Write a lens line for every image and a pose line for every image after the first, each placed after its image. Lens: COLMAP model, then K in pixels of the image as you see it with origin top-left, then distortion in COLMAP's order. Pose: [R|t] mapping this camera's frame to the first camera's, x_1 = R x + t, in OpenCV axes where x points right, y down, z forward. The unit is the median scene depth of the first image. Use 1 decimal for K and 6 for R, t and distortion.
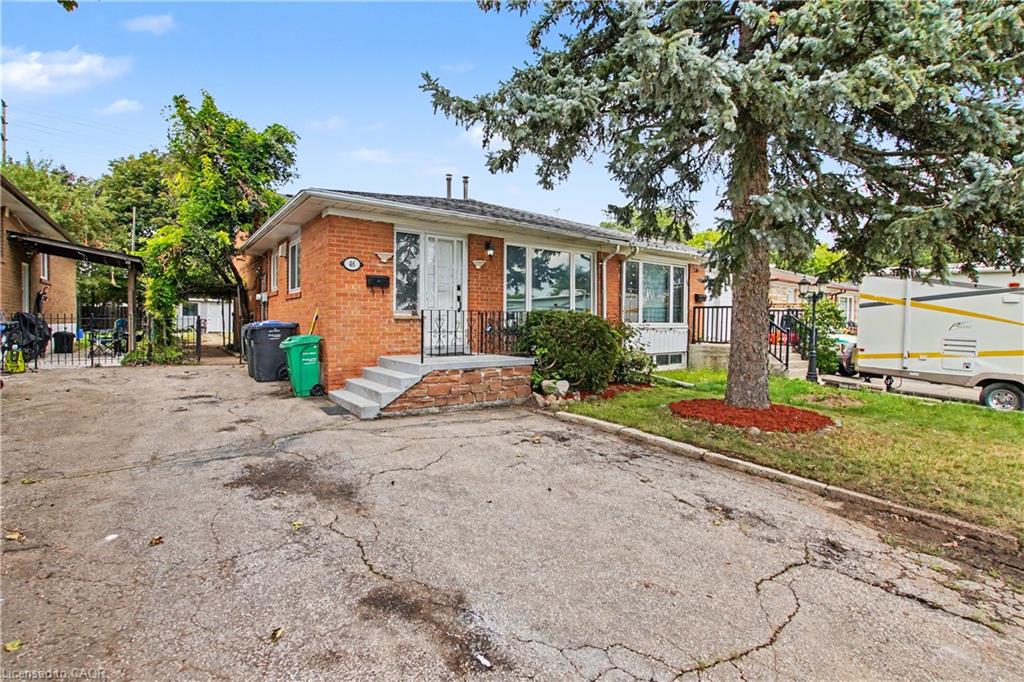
lens RADIAL K [[485.7, 0, 512.0], [0, 485.7, 341.0], [0, 0, 1]] dist [-0.028667, 0.000832]
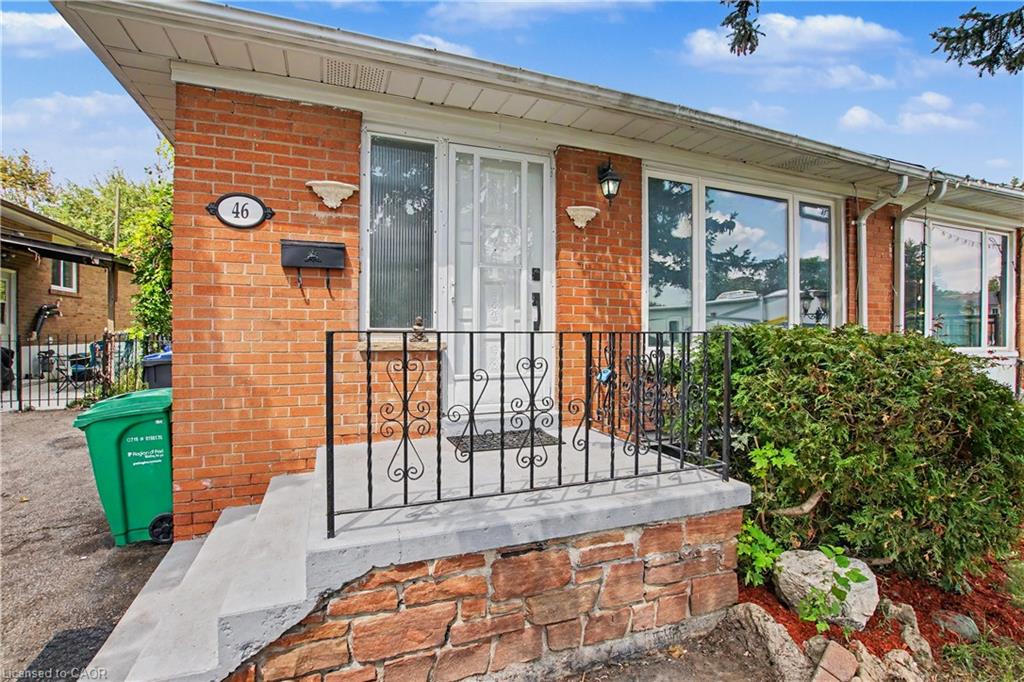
lens RADIAL K [[485.7, 0, 512.0], [0, 485.7, 341.0], [0, 0, 1]] dist [-0.028667, 0.000832]
pose [[0.966601, 0.000891, -0.256285, -0.020379], [-0.007077, 0.999705, -0.023218, -0.042909], [0.256189, 0.024256, 0.966322, 0.614451]]
